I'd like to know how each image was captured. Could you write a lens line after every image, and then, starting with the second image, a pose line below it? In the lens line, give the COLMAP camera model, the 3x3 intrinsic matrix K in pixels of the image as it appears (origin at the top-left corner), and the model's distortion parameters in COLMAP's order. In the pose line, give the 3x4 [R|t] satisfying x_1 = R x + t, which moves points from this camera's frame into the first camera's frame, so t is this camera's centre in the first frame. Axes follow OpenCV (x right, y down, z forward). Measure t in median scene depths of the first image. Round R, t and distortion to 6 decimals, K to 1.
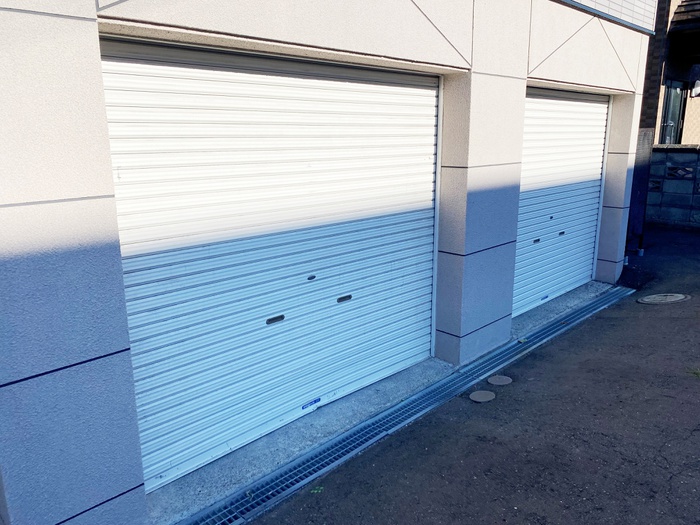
lens RADIAL K [[535.8, 0, 349.5], [0, 535.8, 264.5], [0, 0, 1]] dist [0.005249, -0.016122]
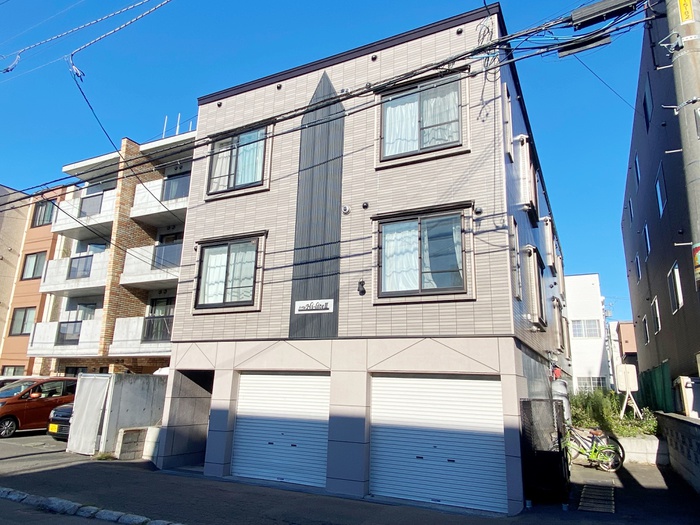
lens RADIAL K [[494.5, 0, 353.3], [0, 494.5, 262.8], [0, 0, 1]] dist [0.023086, -0.012641]
pose [[0.309034, -0.220798, -0.925065, 1.767174], [-0.259221, 0.916294, -0.305302, -0.069401], [0.915042, 0.334145, 0.225931, 0.194461]]
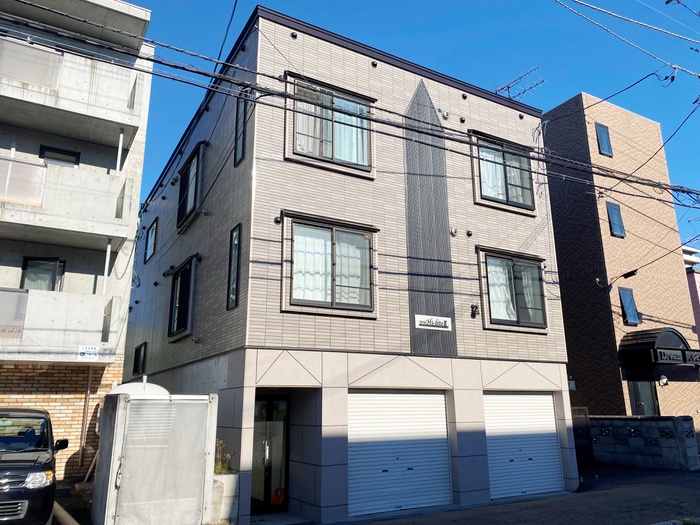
lens RADIAL K [[535.8, 0, 350.0], [0, 535.8, 263.5], [0, 0, 1]] dist [0.005249, -0.016122]
pose [[0.966749, -0.065054, -0.247313, 0.274261], [-0.061194, 0.880156, -0.470723, 0.279181], [0.248297, 0.470205, 0.846910, -1.207588]]
